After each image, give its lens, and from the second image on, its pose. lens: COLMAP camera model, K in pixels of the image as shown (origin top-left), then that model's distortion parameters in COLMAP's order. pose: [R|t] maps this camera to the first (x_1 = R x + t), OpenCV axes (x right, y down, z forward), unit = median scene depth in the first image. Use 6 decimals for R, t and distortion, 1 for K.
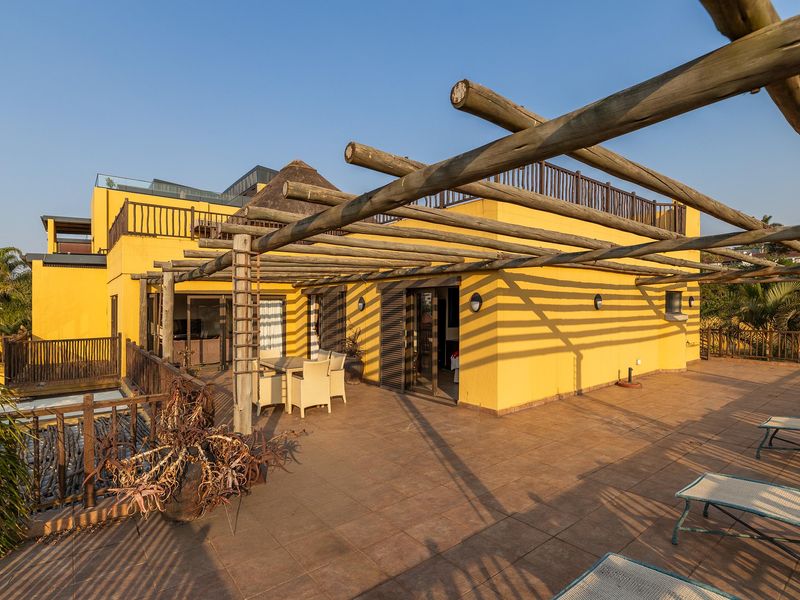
lens RADIAL K [[410.0, 0, 400.0], [0, 410.0, 300.0], [0, 0, 1]] dist [0.000038, -0.000203]
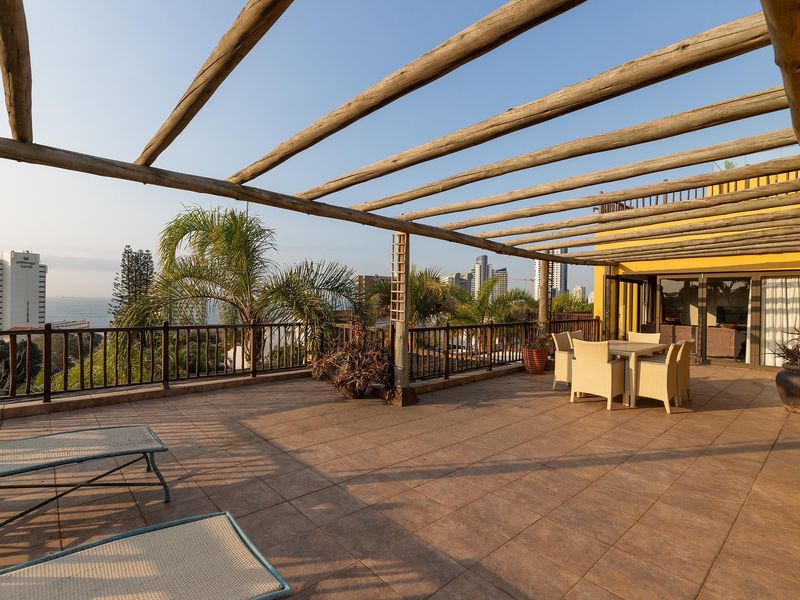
lens RADIAL K [[406.9, 0, 400.0], [0, 406.9, 300.0], [0, 0, 1]] dist [0.031490, 0.000085]
pose [[0.072715, 0.010021, -0.997302, 0.788959], [0.004957, 0.999934, 0.010409, 0.066821], [0.997340, -0.005700, 0.072661, 0.709320]]
